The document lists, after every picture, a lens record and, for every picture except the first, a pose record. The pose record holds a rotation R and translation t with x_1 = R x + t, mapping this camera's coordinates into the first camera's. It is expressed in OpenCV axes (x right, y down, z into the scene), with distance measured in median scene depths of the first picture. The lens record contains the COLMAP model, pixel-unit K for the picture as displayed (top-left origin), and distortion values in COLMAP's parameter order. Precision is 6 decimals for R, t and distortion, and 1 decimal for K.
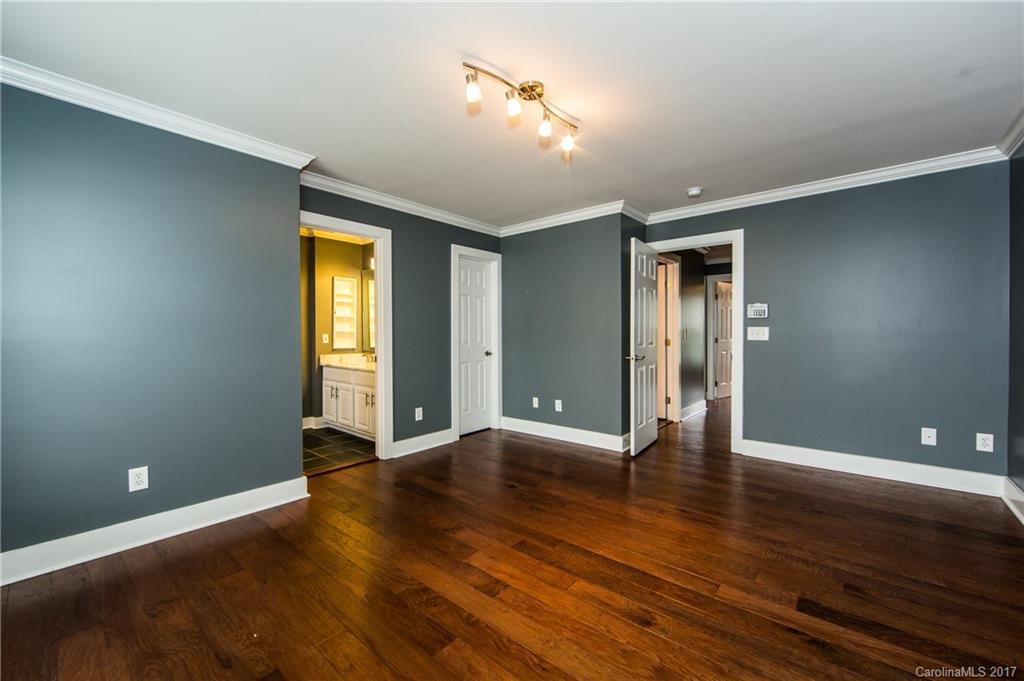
lens RADIAL K [[409.2, 0, 513.5], [0, 409.2, 341.8], [0, 0, 1]] dist [0.008956, 0.000047]
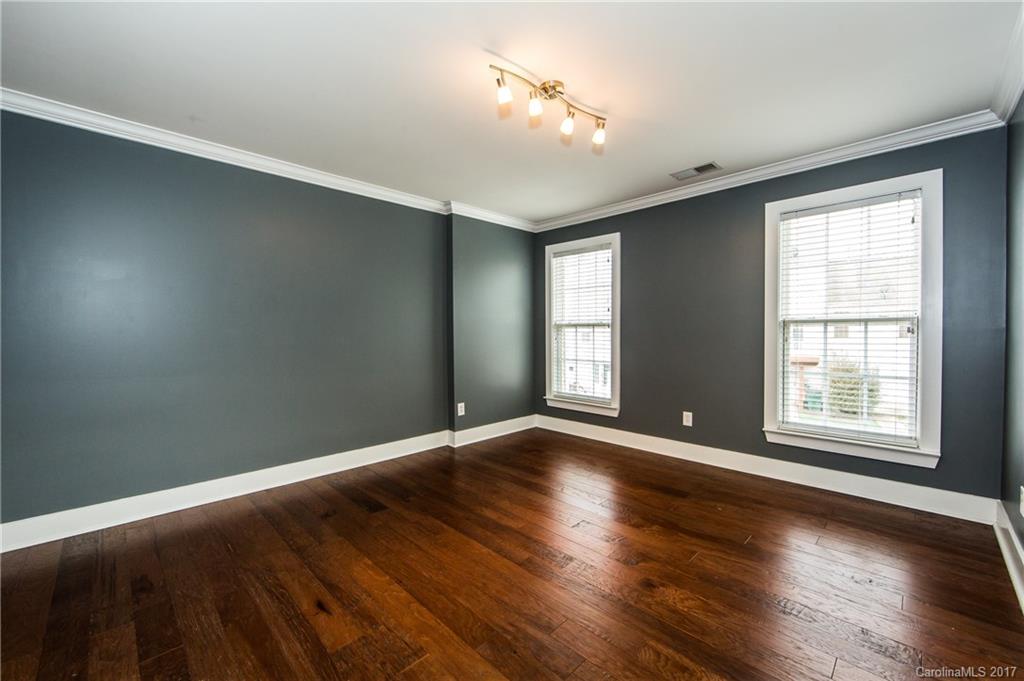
lens RADIAL K [[409.2, 0, 513.5], [0, 409.2, 341.8], [0, 0, 1]] dist [0.008956, 0.000047]
pose [[-0.996213, 0.008637, 0.086511, 0.052365], [0.012846, 0.998754, 0.048220, -0.047843], [-0.085987, 0.049149, -0.995083, 2.036863]]
